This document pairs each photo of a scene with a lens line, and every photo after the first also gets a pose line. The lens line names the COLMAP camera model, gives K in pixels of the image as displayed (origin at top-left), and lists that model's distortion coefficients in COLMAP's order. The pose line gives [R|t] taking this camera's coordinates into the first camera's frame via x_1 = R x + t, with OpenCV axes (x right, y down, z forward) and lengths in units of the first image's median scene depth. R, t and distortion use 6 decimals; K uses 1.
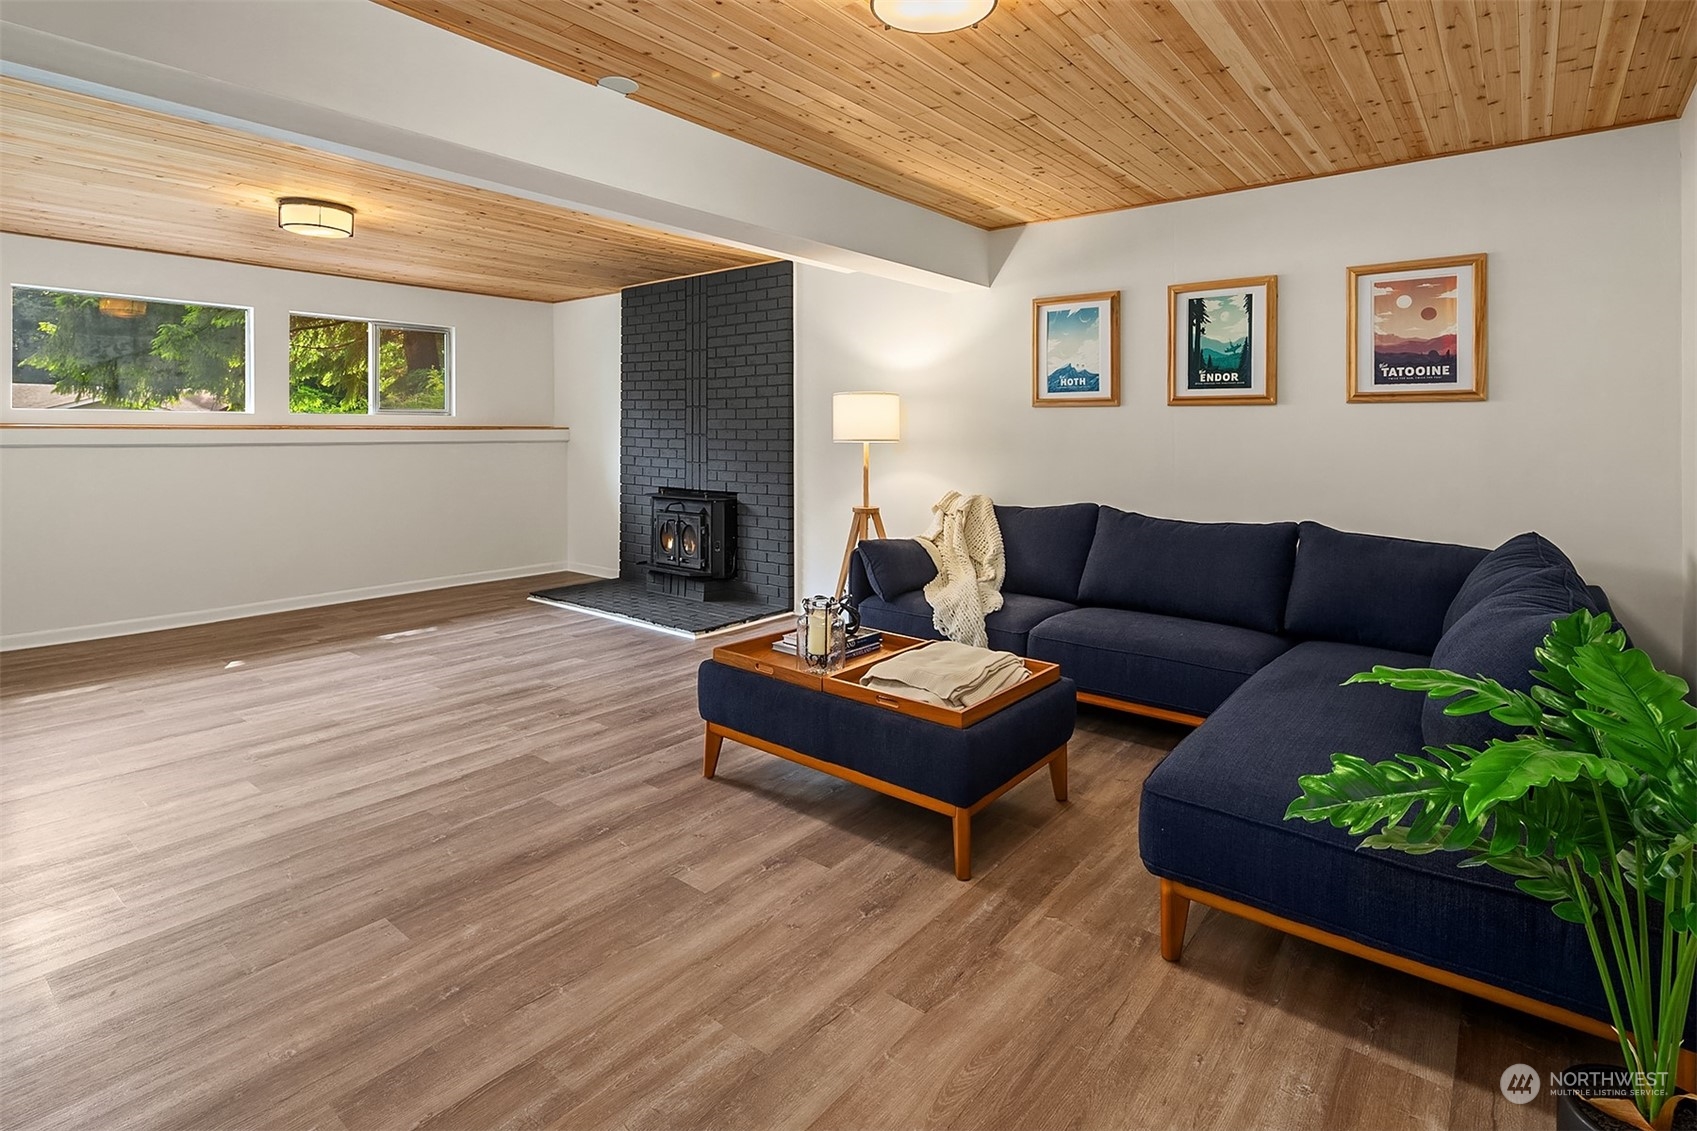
lens RADIAL K [[840.2, 0, 848.4], [0, 840.2, 559.6], [0, 0, 1]] dist [-0.001870, -0.000030]
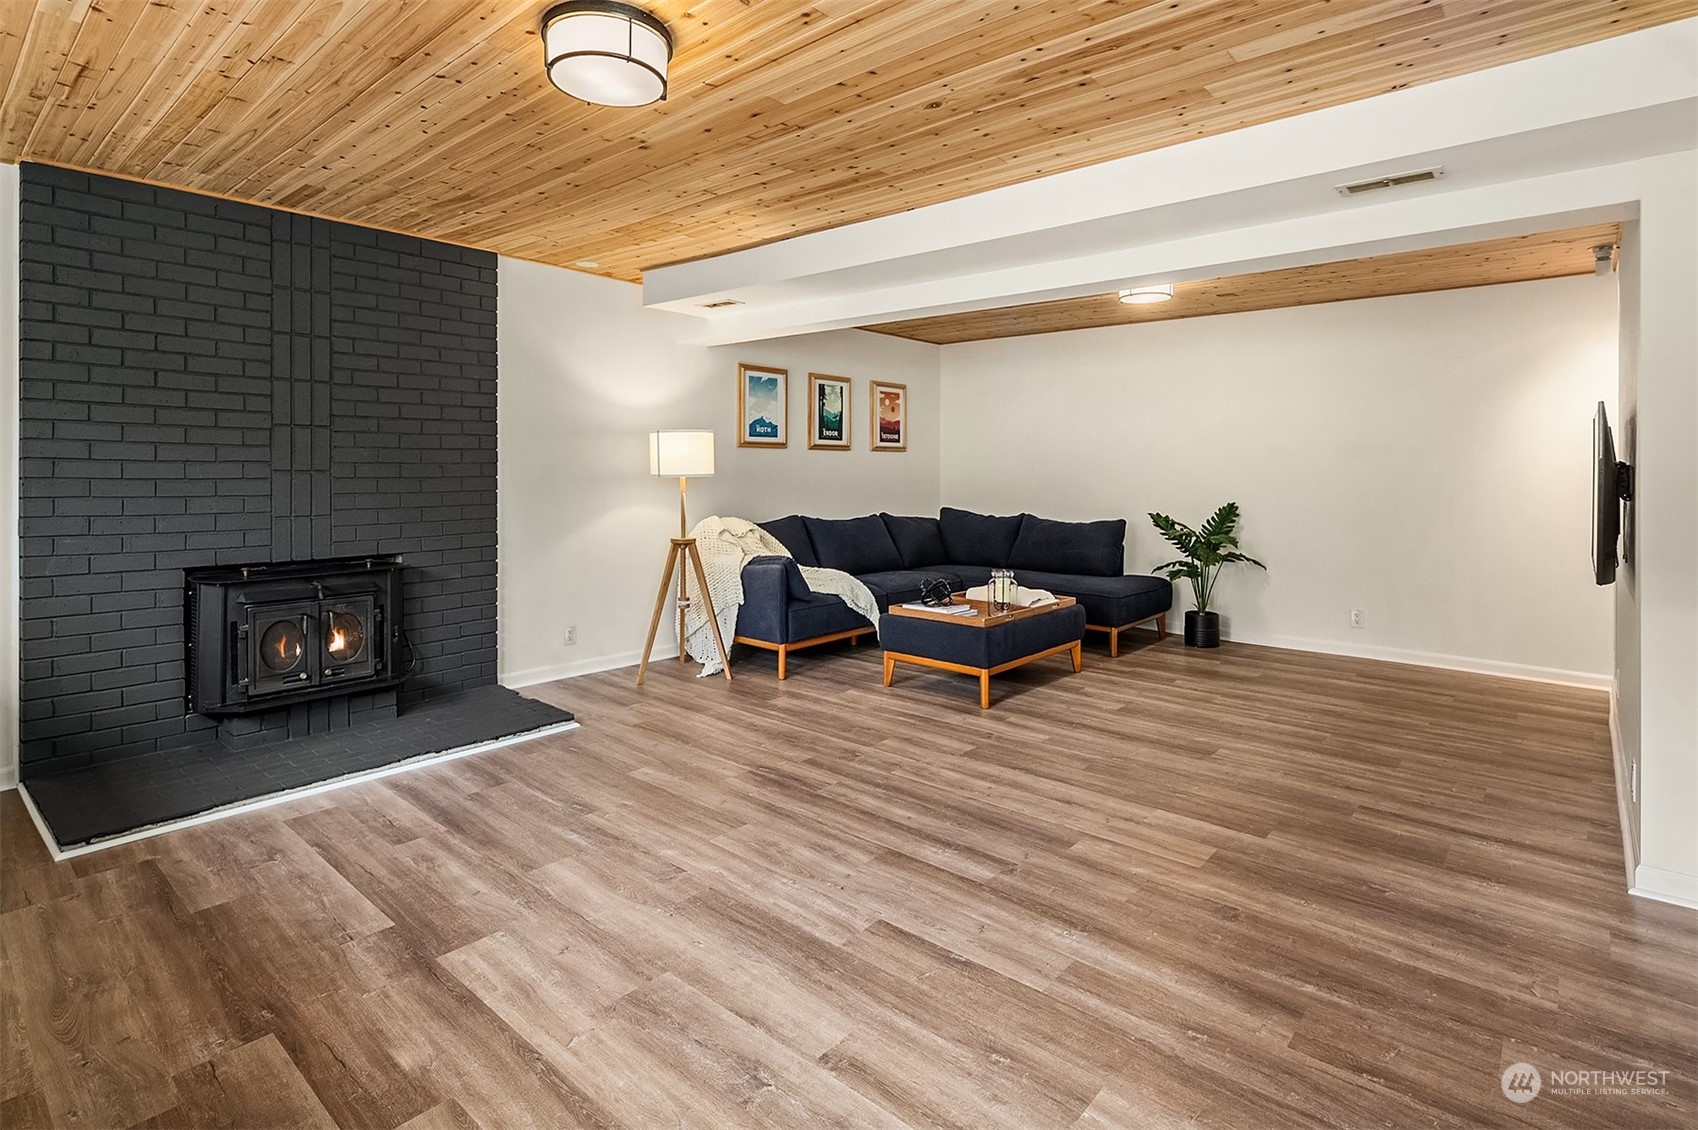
lens RADIAL K [[840.6, 0, 848.9], [0, 840.6, 569.7], [0, 0, 1]] dist [-0.001870, -0.000030]
pose [[0.044709, -0.130613, 0.990425, -1.138274], [0.139889, 0.982467, 0.123249, -0.140295], [-0.989157, 0.133039, 0.062196, 0.827904]]
